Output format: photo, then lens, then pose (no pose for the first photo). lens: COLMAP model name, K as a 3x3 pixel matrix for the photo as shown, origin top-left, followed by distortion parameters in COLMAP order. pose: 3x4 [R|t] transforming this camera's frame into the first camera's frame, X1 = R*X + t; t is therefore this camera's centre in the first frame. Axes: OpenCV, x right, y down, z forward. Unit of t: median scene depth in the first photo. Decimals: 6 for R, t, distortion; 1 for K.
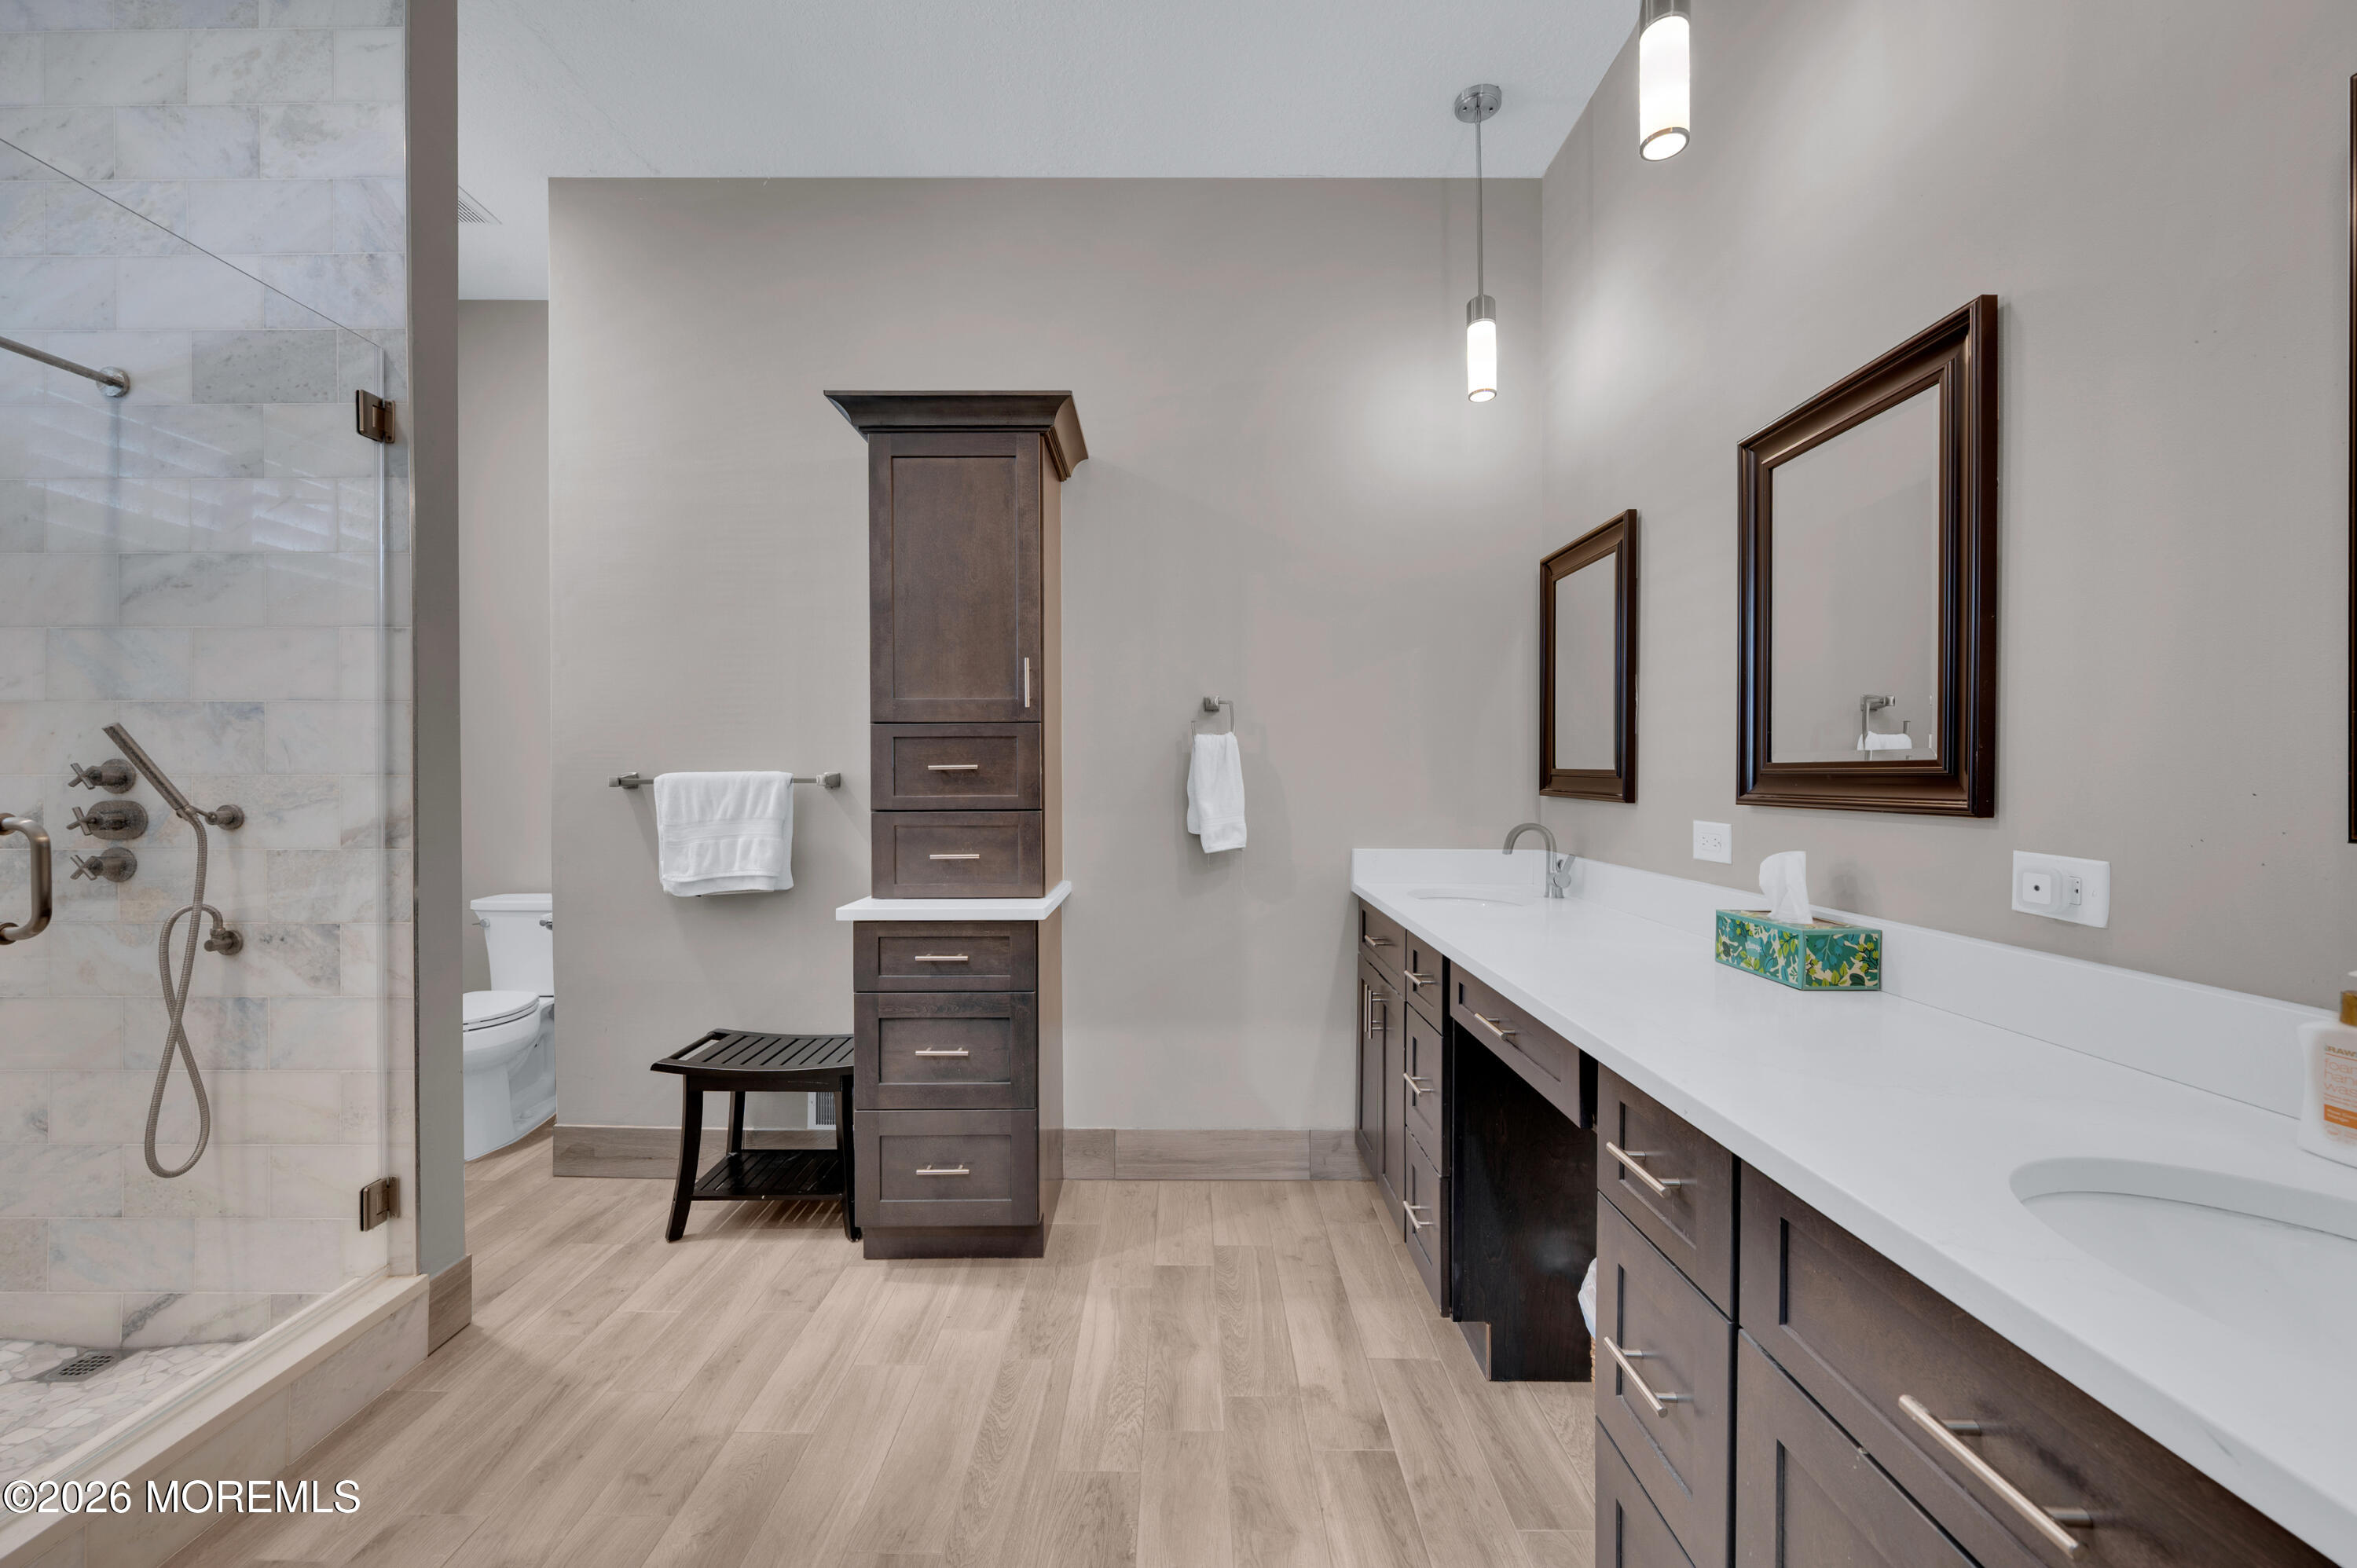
lens RADIAL K [[936.5, 0, 1185.9], [0, 936.5, 790.5], [0, 0, 1]] dist [0.000109, -0.000284]
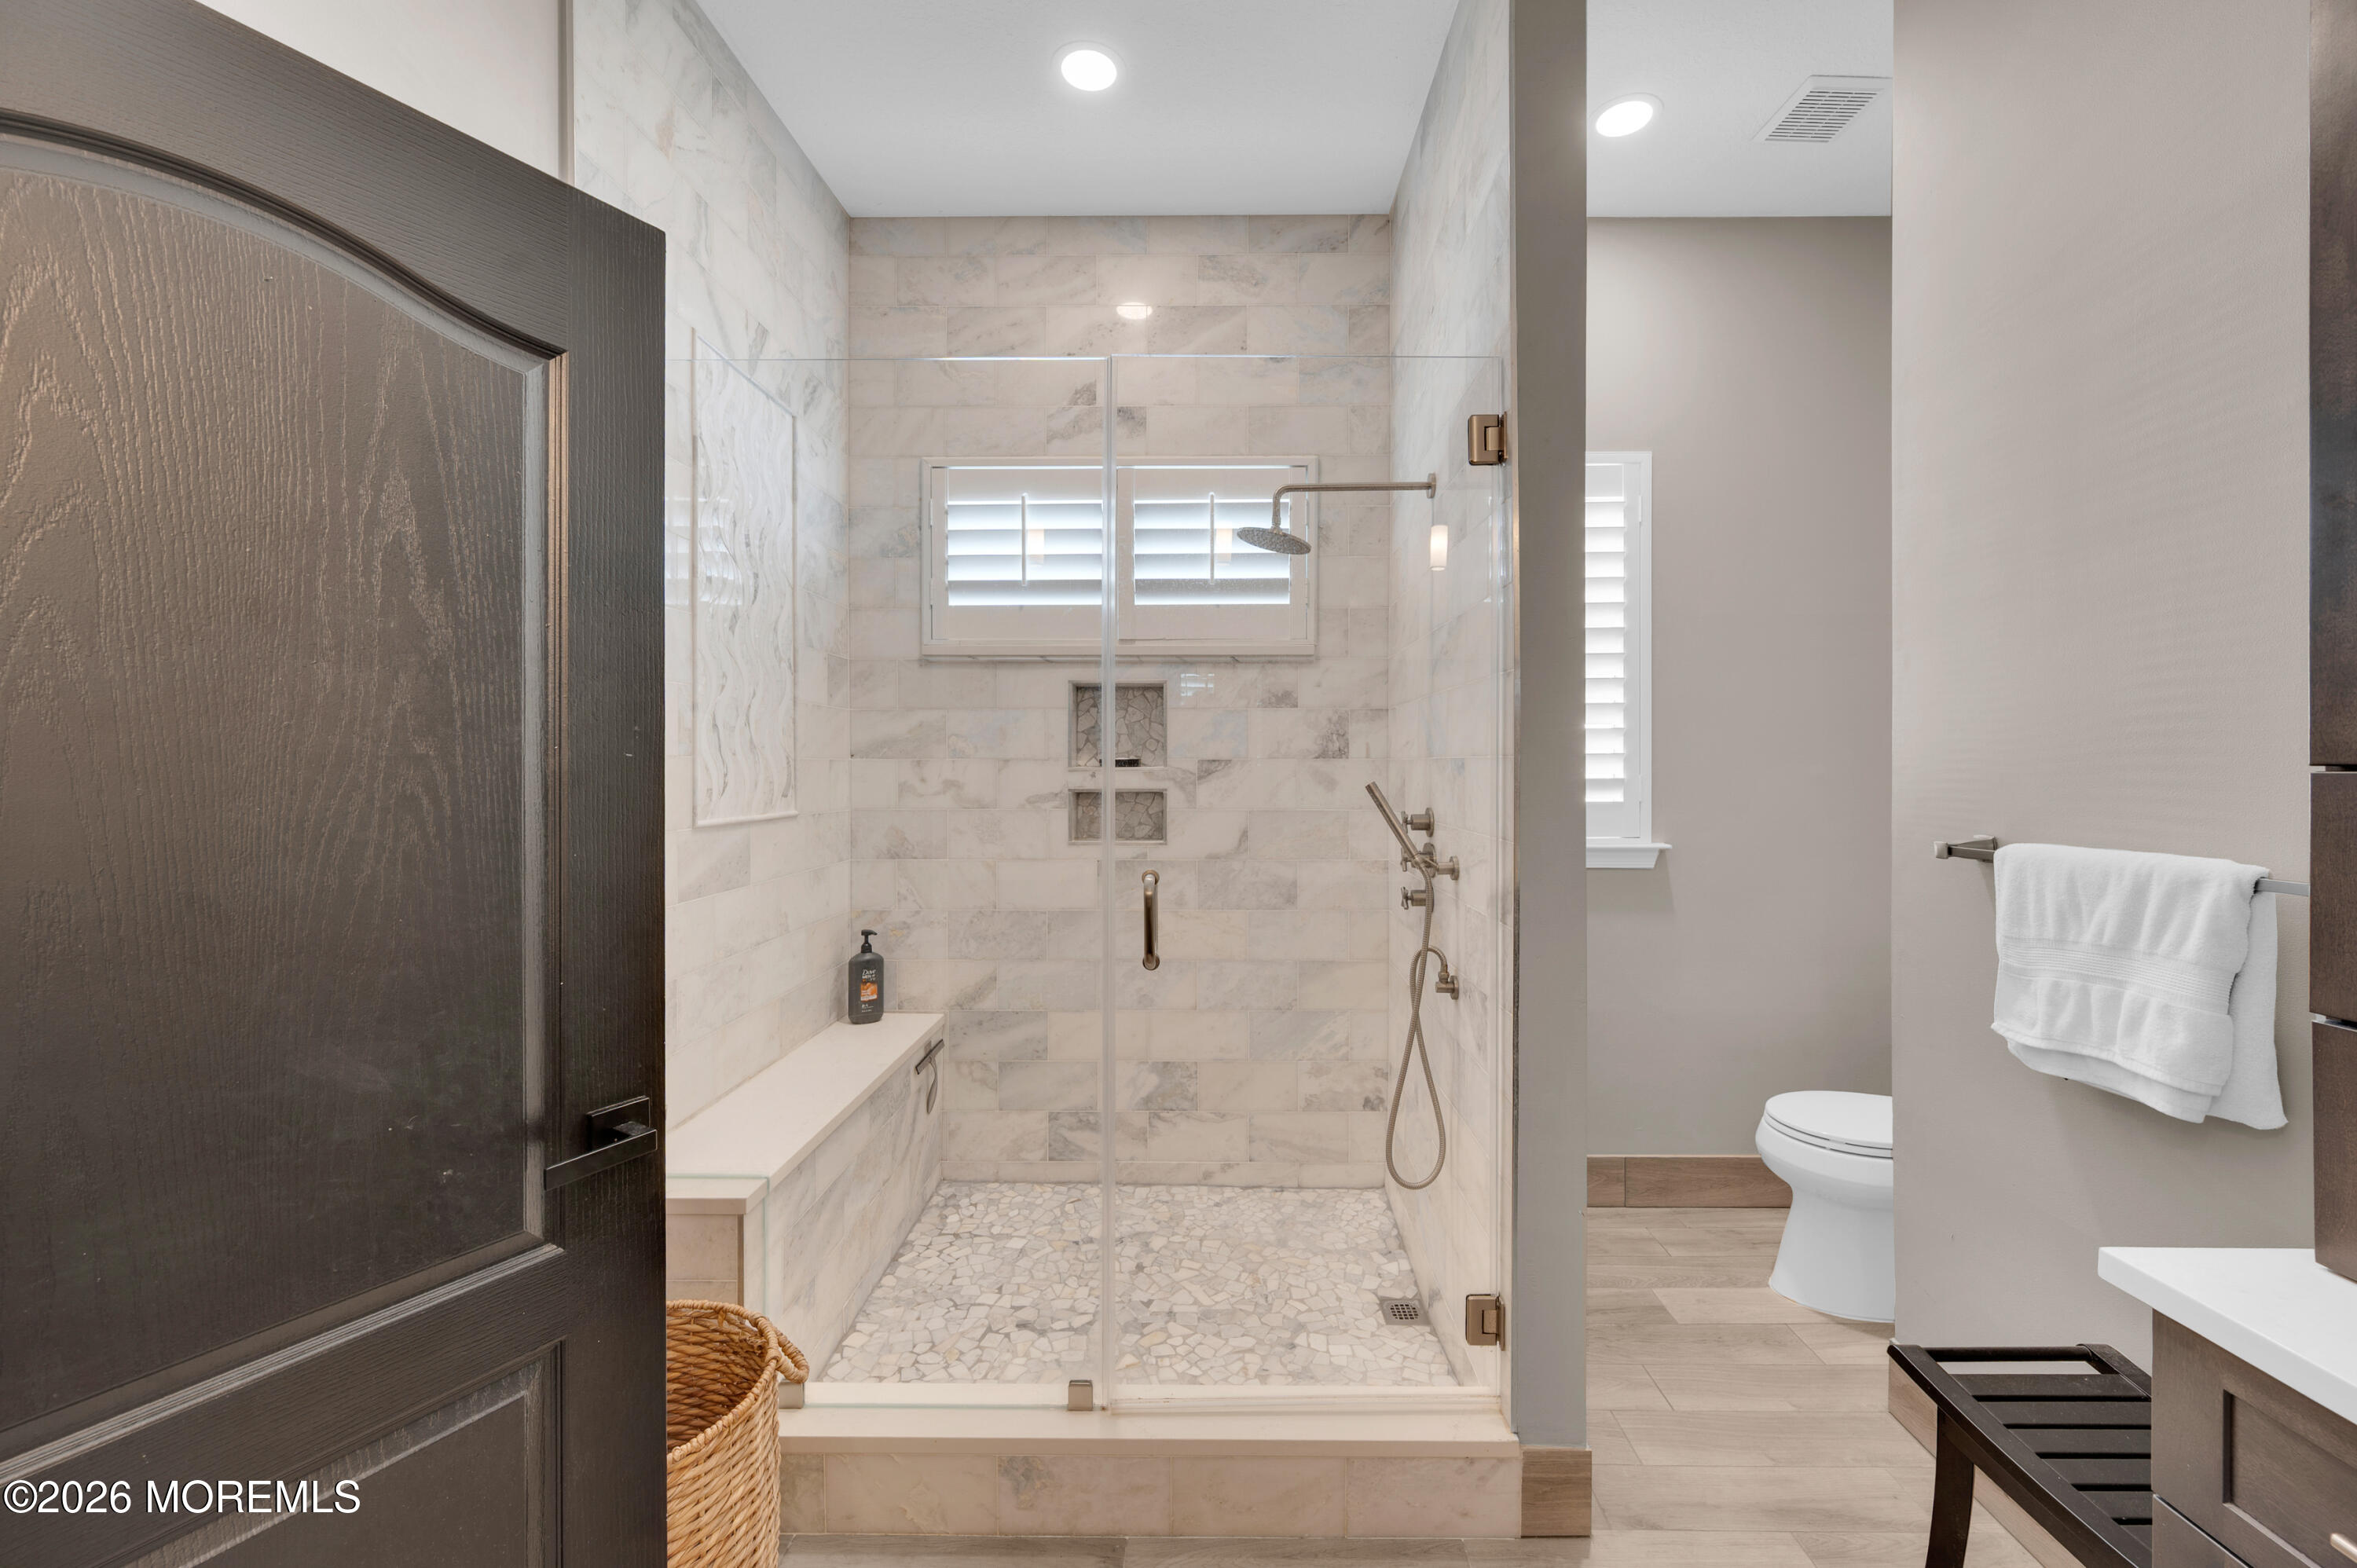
lens RADIAL K [[936.5, 0, 1183.6], [0, 936.5, 768.3], [0, 0, 1]] dist [0.000109, -0.000284]
pose [[-0.013566, 0.002568, -0.999905, 0.029121], [-0.017331, 0.999846, 0.002803, -0.079886], [0.999758, 0.017368, -0.013519, 0.702712]]
